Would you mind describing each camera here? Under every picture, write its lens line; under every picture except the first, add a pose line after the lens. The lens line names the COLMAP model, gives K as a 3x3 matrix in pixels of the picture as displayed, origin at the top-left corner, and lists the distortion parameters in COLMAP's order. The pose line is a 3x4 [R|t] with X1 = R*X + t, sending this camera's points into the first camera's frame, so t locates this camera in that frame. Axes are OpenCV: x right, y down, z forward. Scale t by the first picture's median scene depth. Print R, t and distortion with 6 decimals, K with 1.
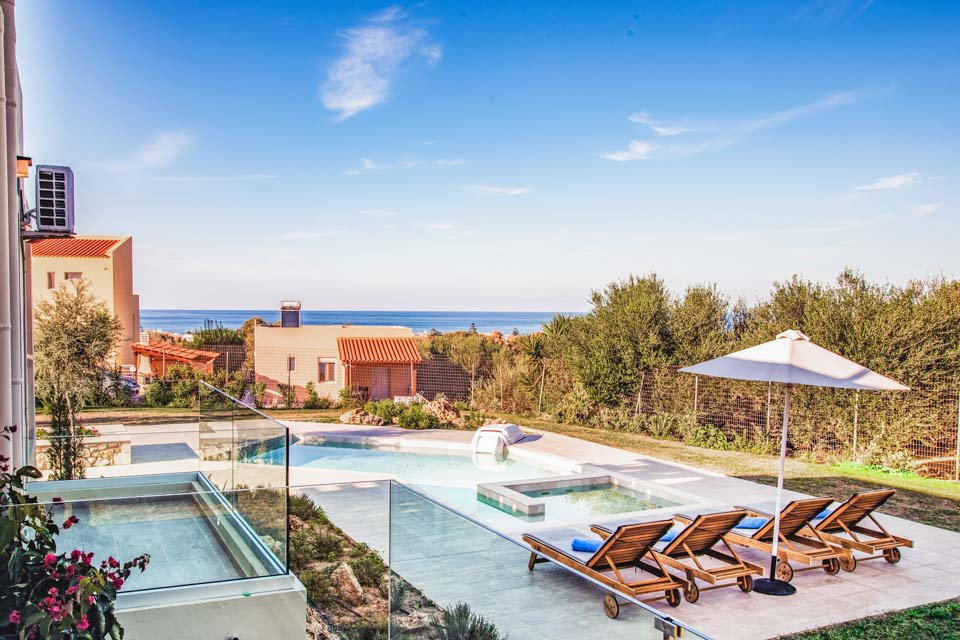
lens RADIAL K [[803.3, 0, 480.0], [0, 803.3, 320.0], [0, 0, 1]] dist [-0.003189, -0.002044]
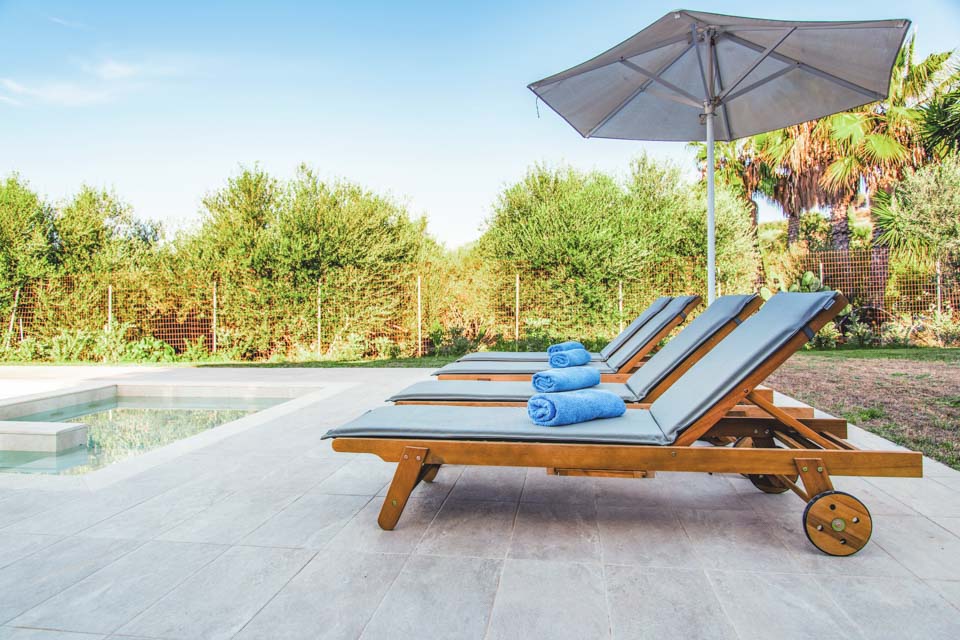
lens RADIAL K [[666.8, 0, 478.5], [0, 666.8, 336.7], [0, 0, 1]] dist [-0.047716, -0.001646]
pose [[0.572622, -0.054288, 0.818020, -0.052912], [0.009031, 0.998162, 0.059922, 0.081101], [-0.819770, -0.026925, 0.572060, 0.306696]]
